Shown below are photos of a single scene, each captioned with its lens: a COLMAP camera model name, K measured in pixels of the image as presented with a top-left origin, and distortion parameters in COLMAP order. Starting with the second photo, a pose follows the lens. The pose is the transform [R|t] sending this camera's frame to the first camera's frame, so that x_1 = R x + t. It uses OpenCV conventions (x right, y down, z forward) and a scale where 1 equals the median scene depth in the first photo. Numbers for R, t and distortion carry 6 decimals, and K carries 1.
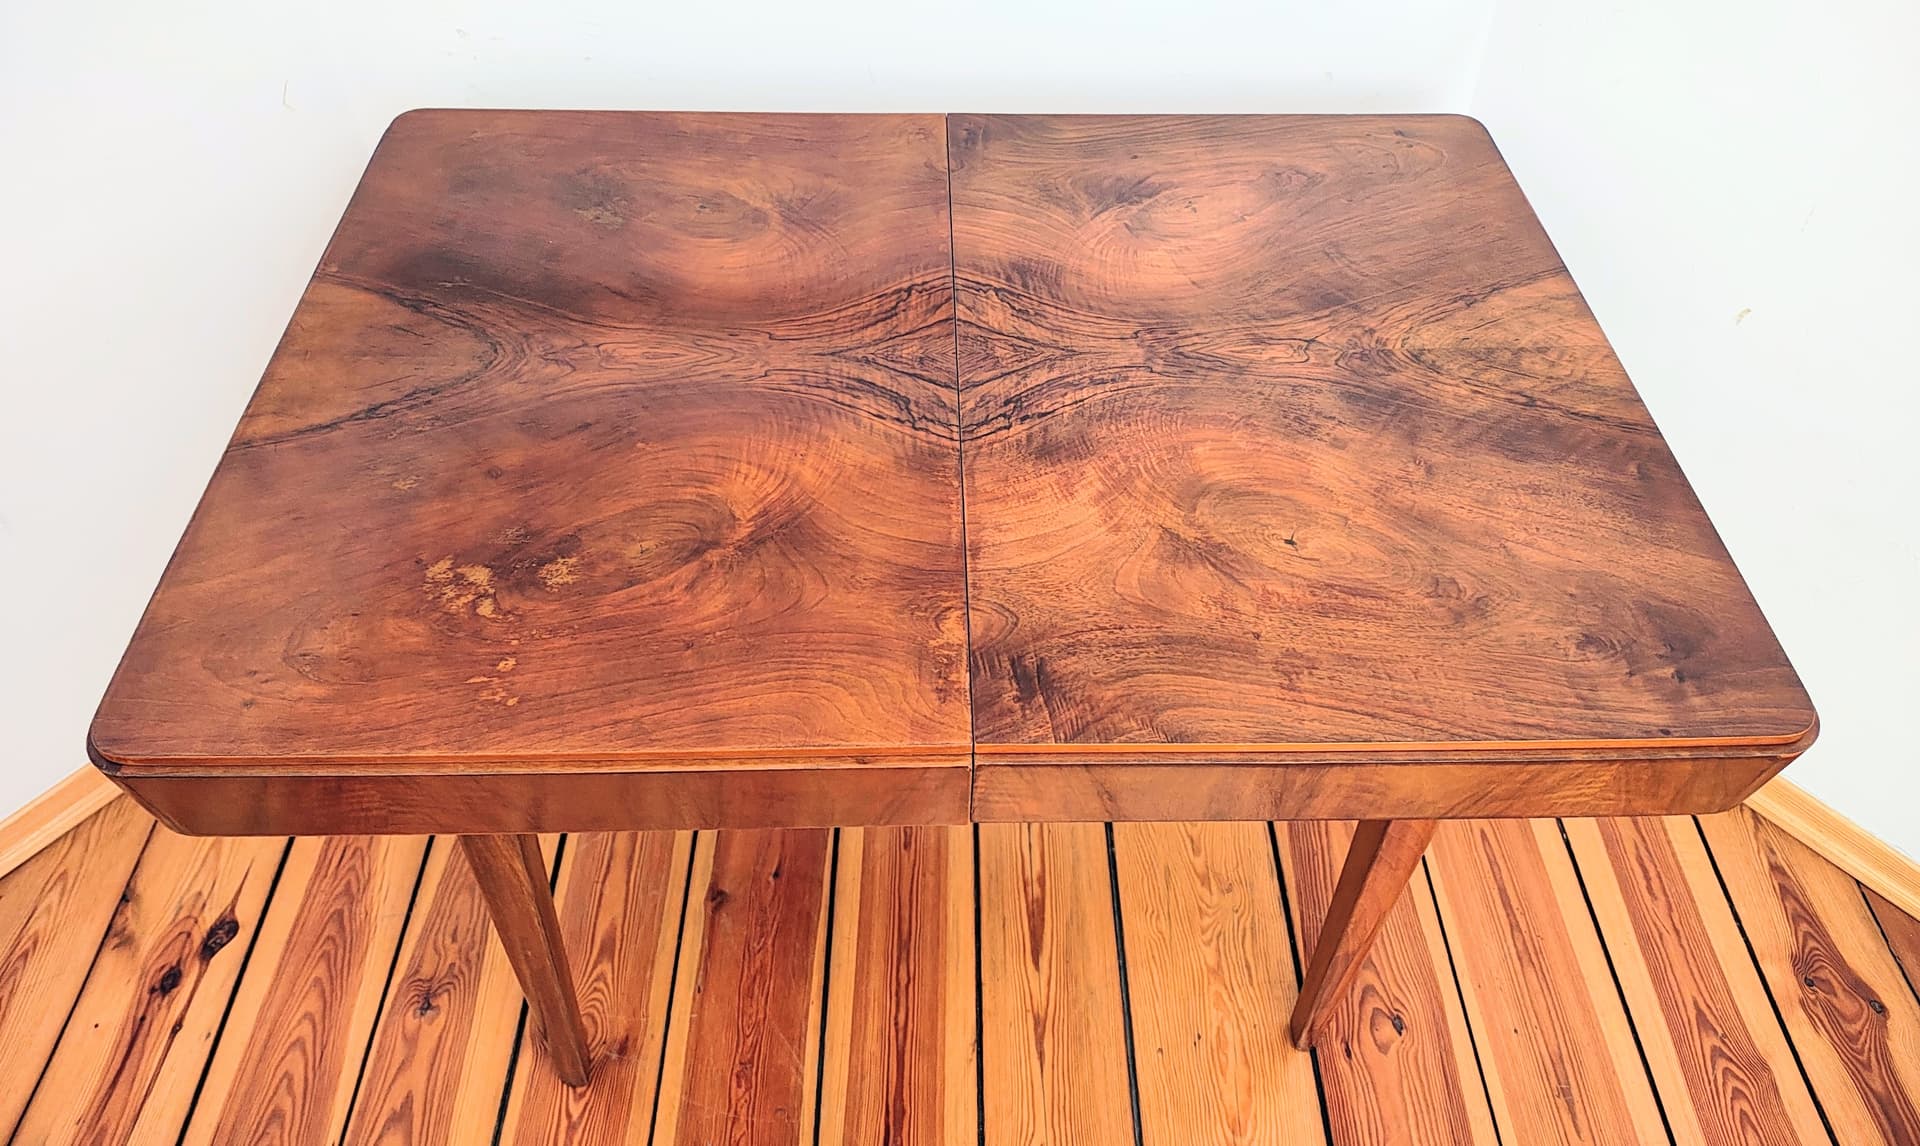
lens RADIAL K [[1413.3, 0, 959.2], [0, 1413.3, 440.0], [0, 0, 1]] dist [-0.003246, -0.023836]
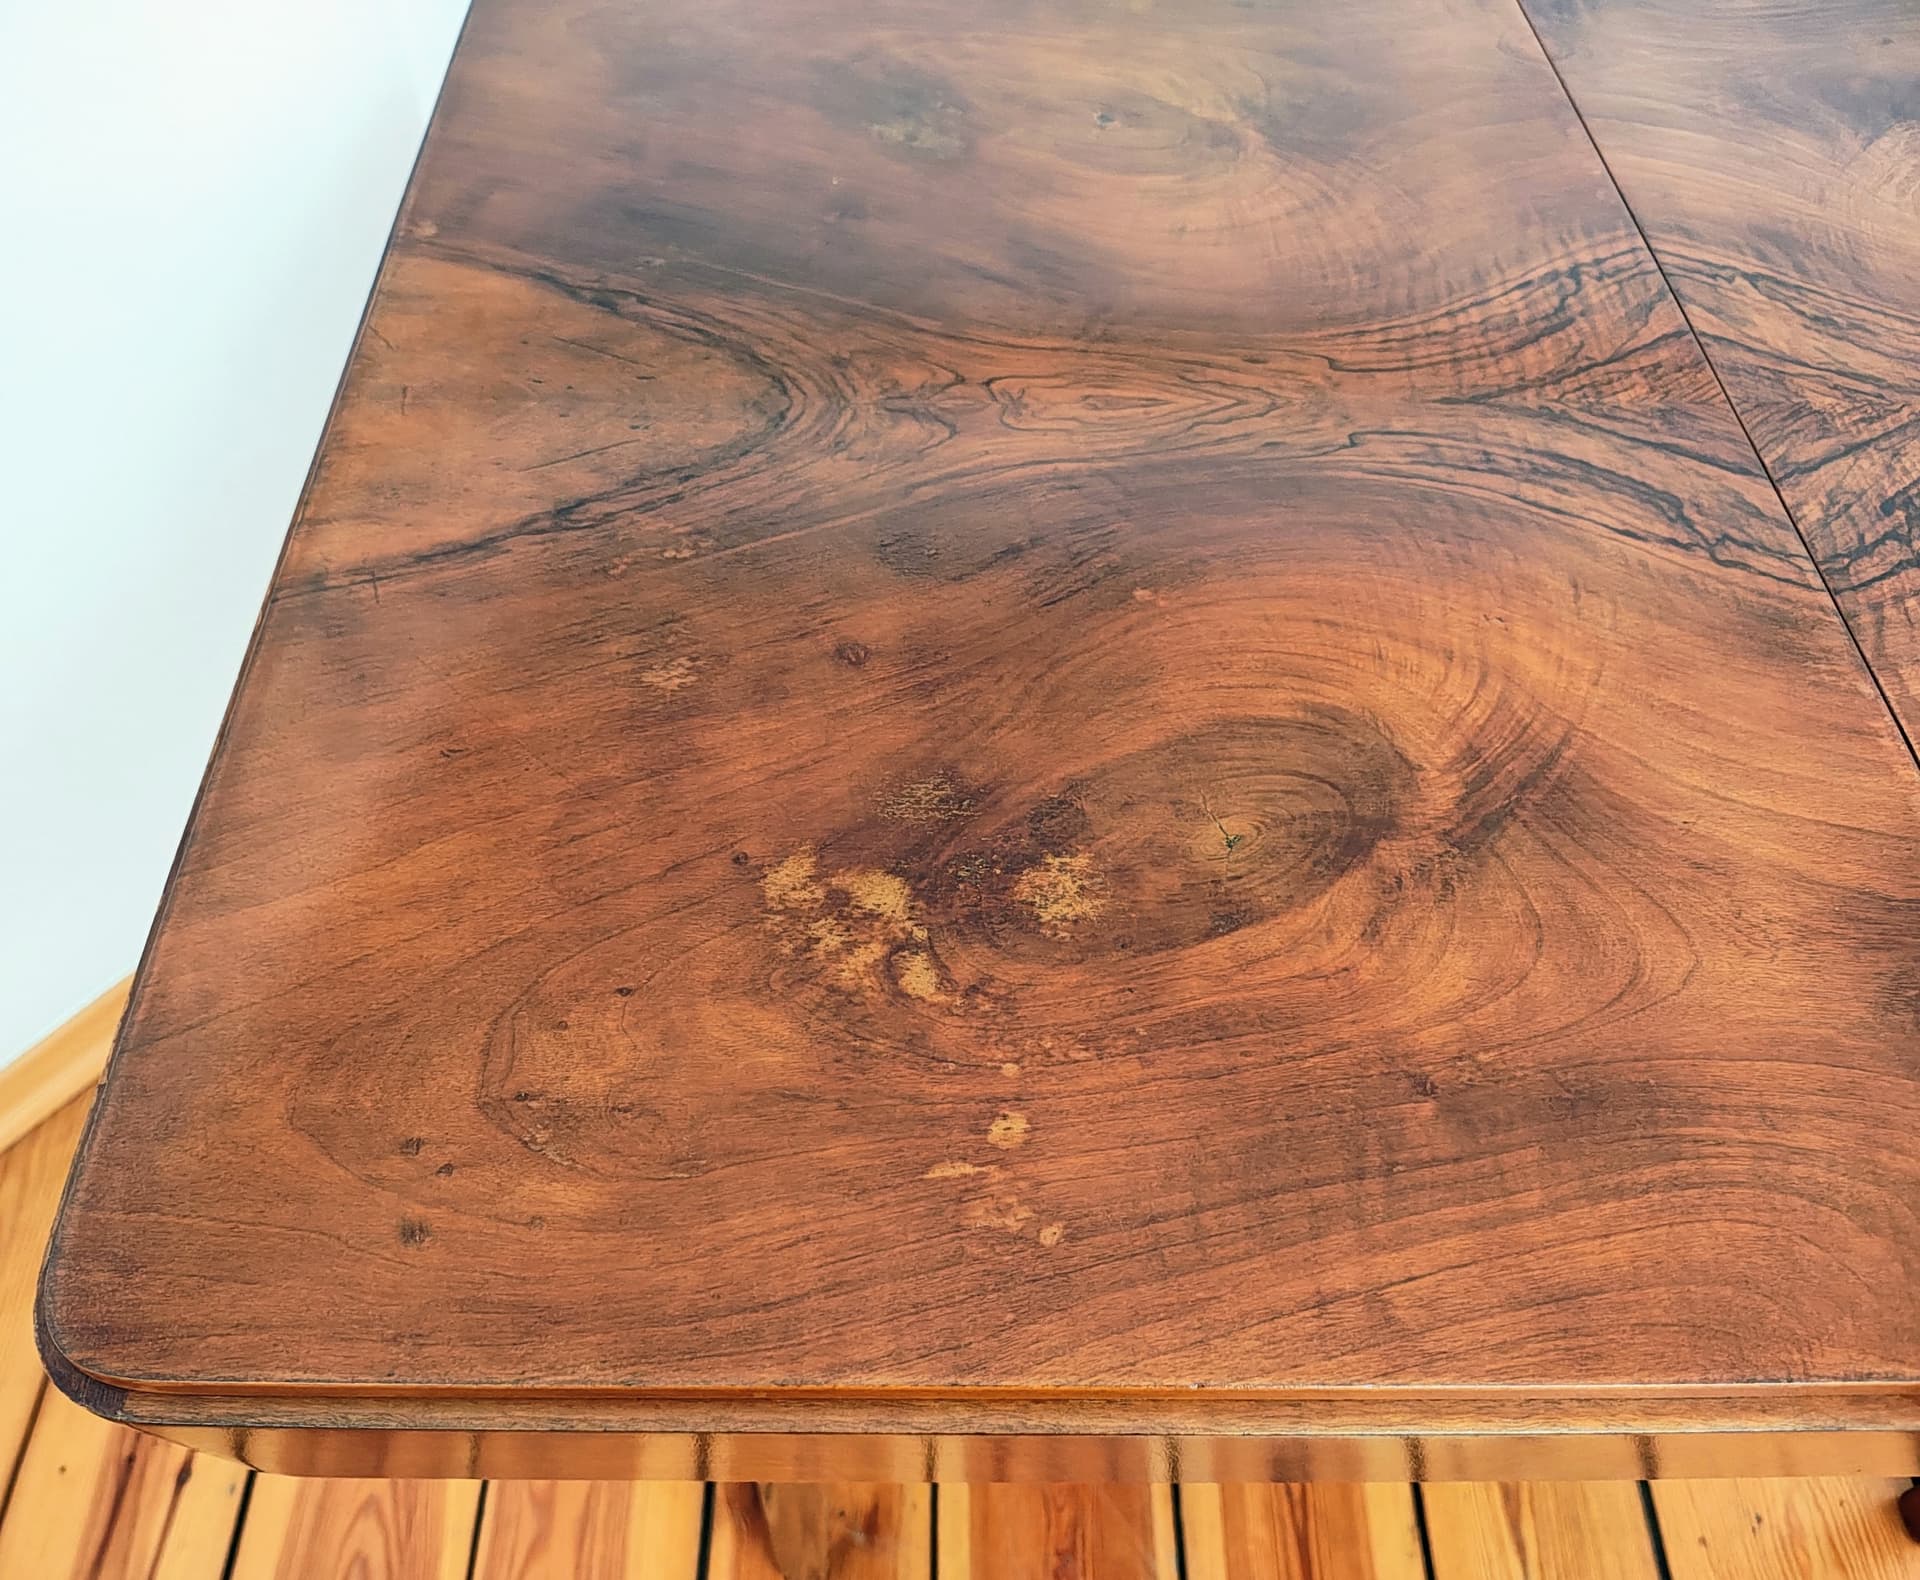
lens RADIAL K [[1568.1, 0, 881.9], [0, 1568.1, 789.2], [0, 0, 1]] dist [0.116810, -0.218093]
pose [[0.999328, 0.015380, -0.033273, -0.287735], [-0.010106, 0.988138, 0.153238, -0.011657], [0.035235, -0.152799, 0.987629, 0.457578]]
